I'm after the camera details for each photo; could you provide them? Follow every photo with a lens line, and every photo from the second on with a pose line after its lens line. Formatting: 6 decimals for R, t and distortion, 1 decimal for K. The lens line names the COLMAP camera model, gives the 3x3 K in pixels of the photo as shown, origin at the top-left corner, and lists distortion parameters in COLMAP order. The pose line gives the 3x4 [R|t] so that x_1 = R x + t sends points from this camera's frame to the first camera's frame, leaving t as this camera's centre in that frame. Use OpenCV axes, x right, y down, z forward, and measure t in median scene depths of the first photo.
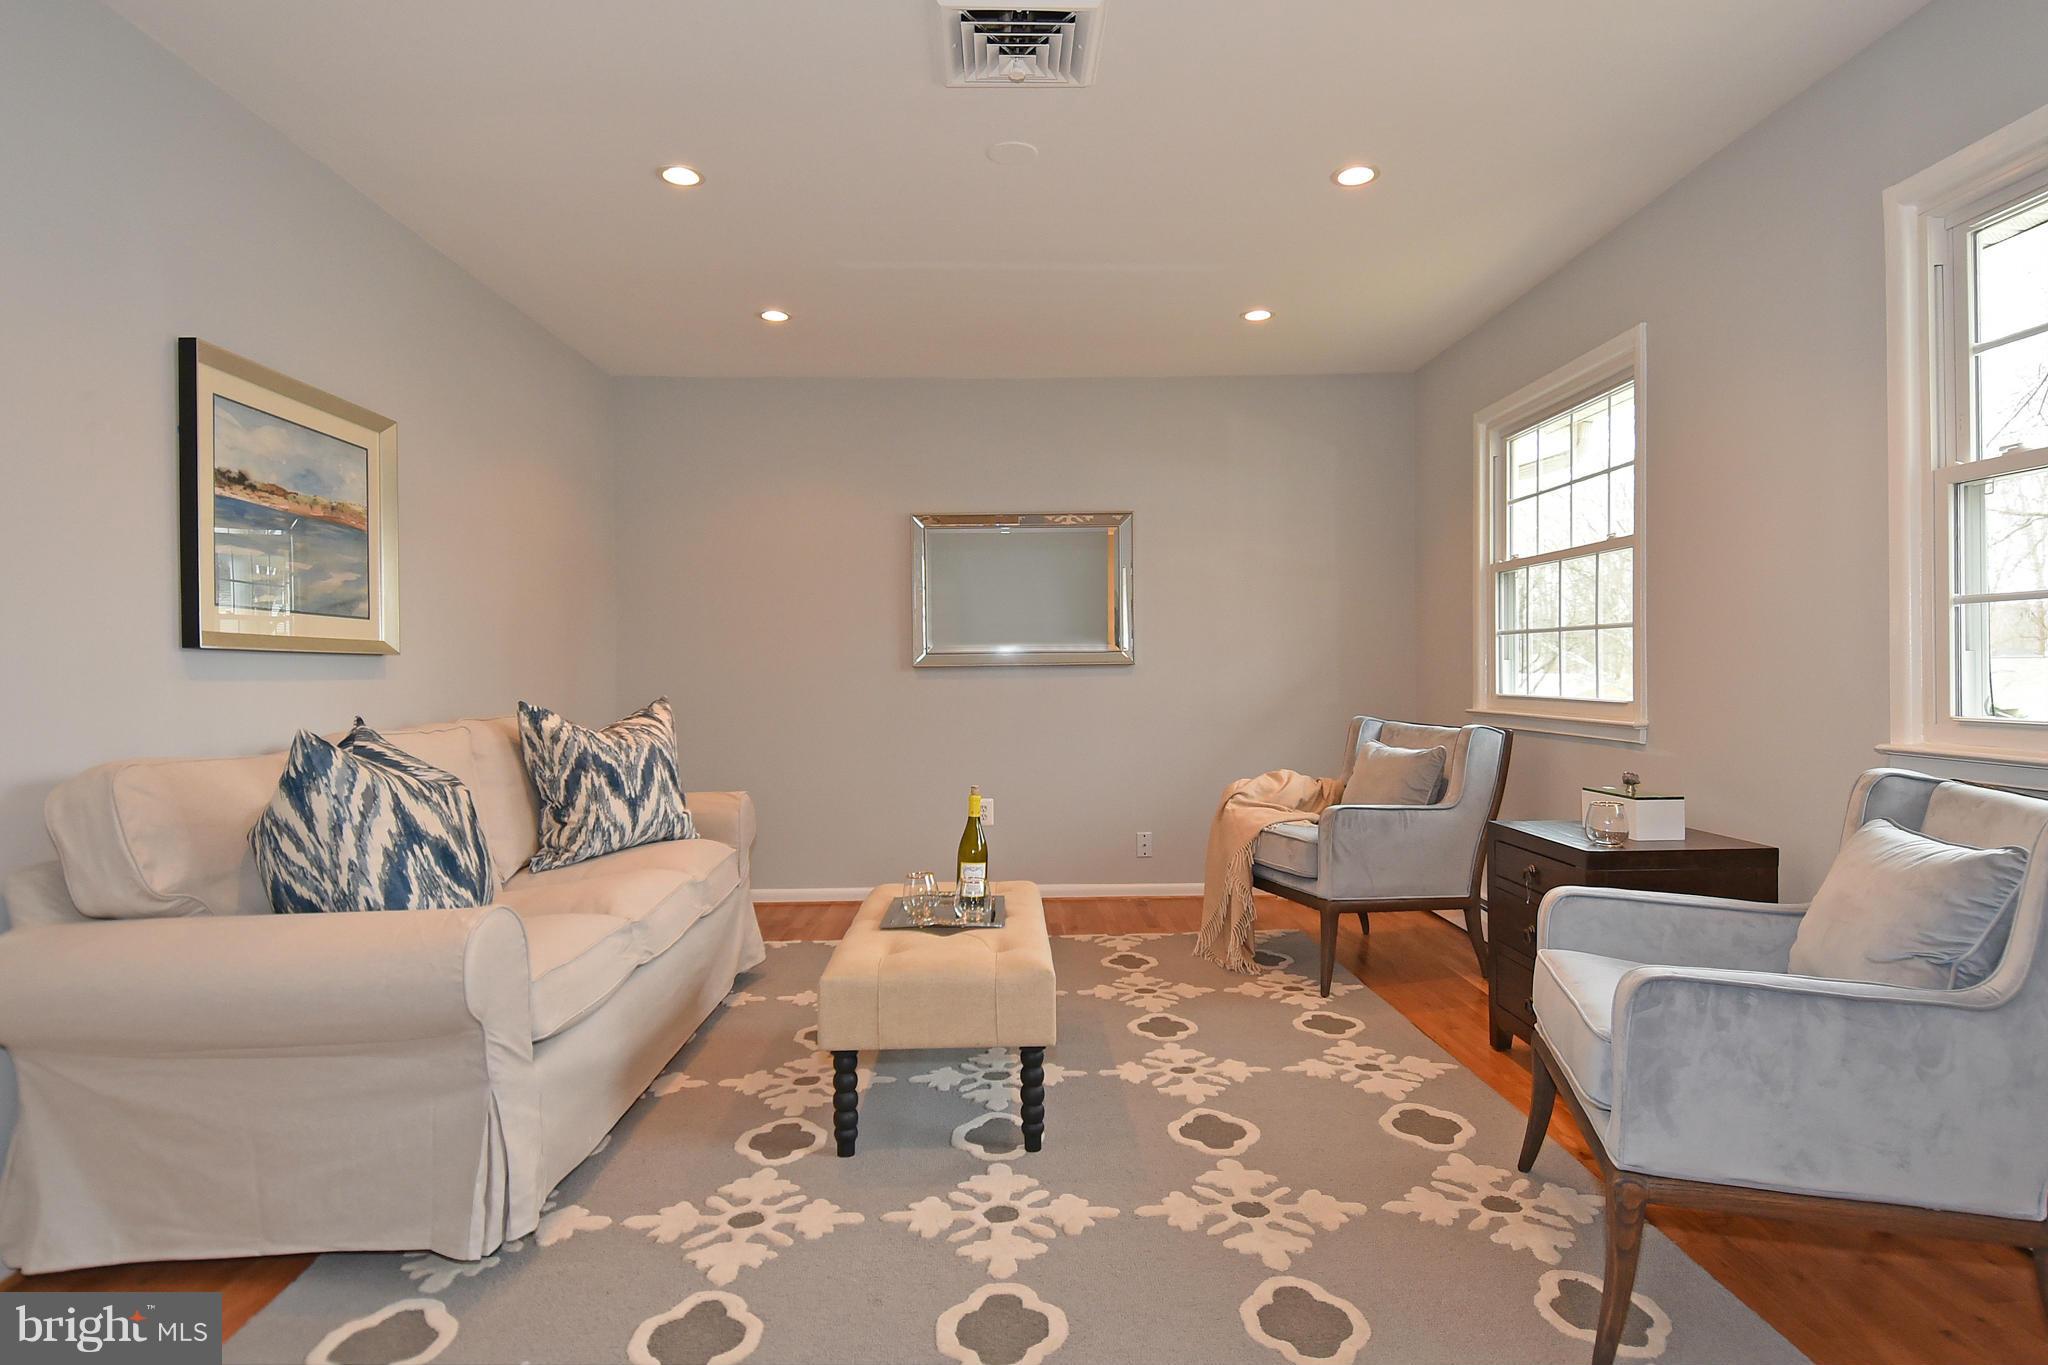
lens RADIAL K [[1130.4, 0, 1021.1], [0, 1130.4, 641.6], [0, 0, 1]] dist [0.042864, -0.056380]
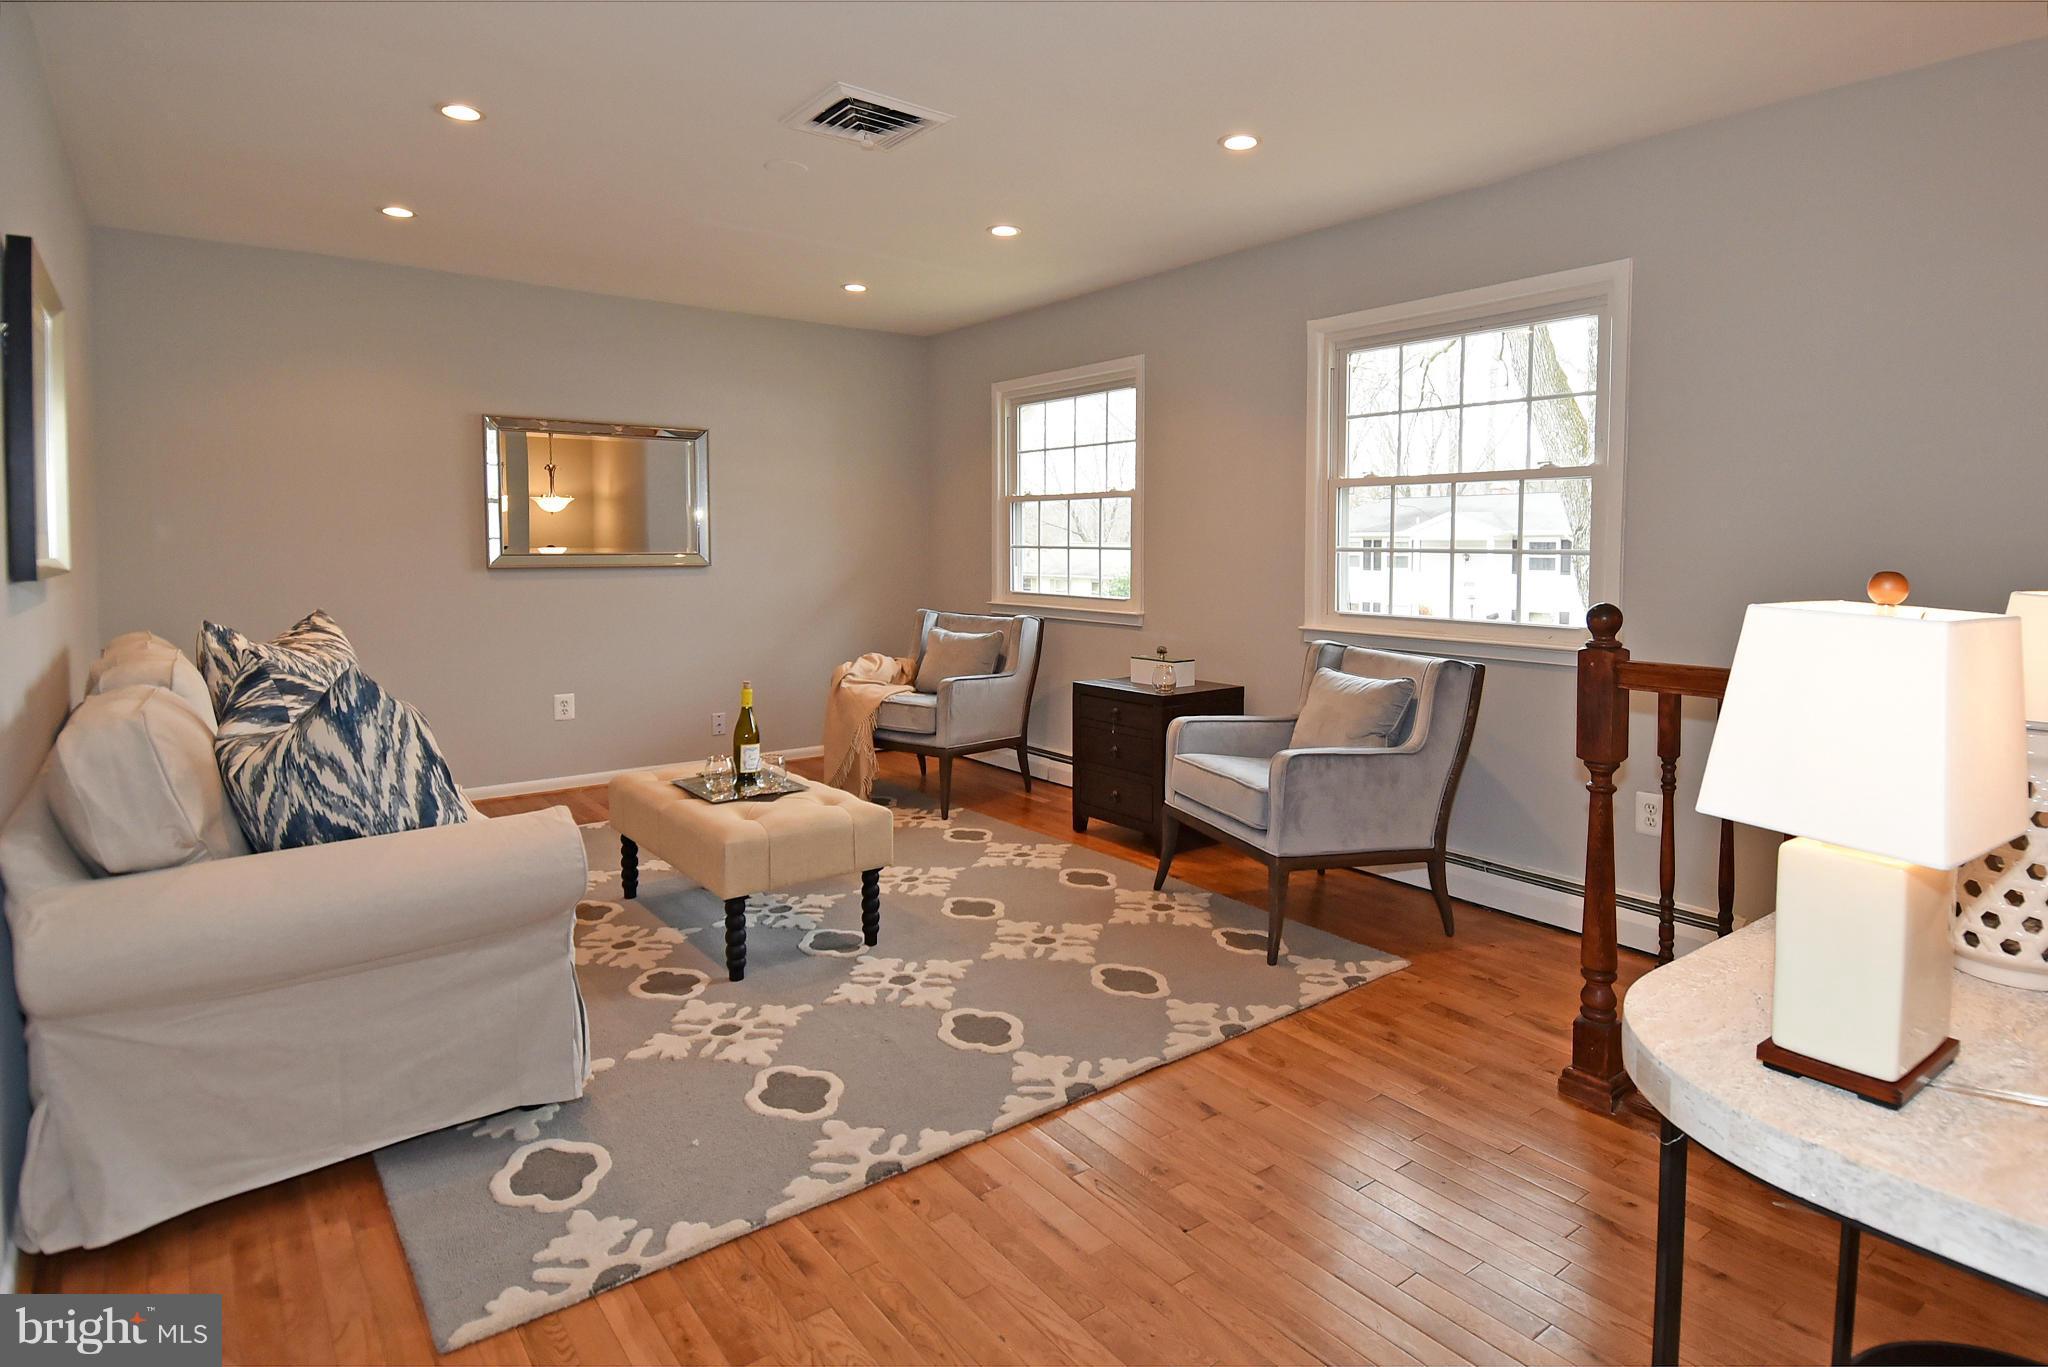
lens RADIAL K [[1124.1, 0, 1029.2], [0, 1124.1, 534.9], [0, 0, 1]] dist [0.036066, -0.050397]
pose [[0.802083, 0.014581, 0.597034, -0.722839], [-0.025336, 0.999633, 0.009624, -0.067893], [-0.596675, -0.022845, 0.802158, -0.206018]]
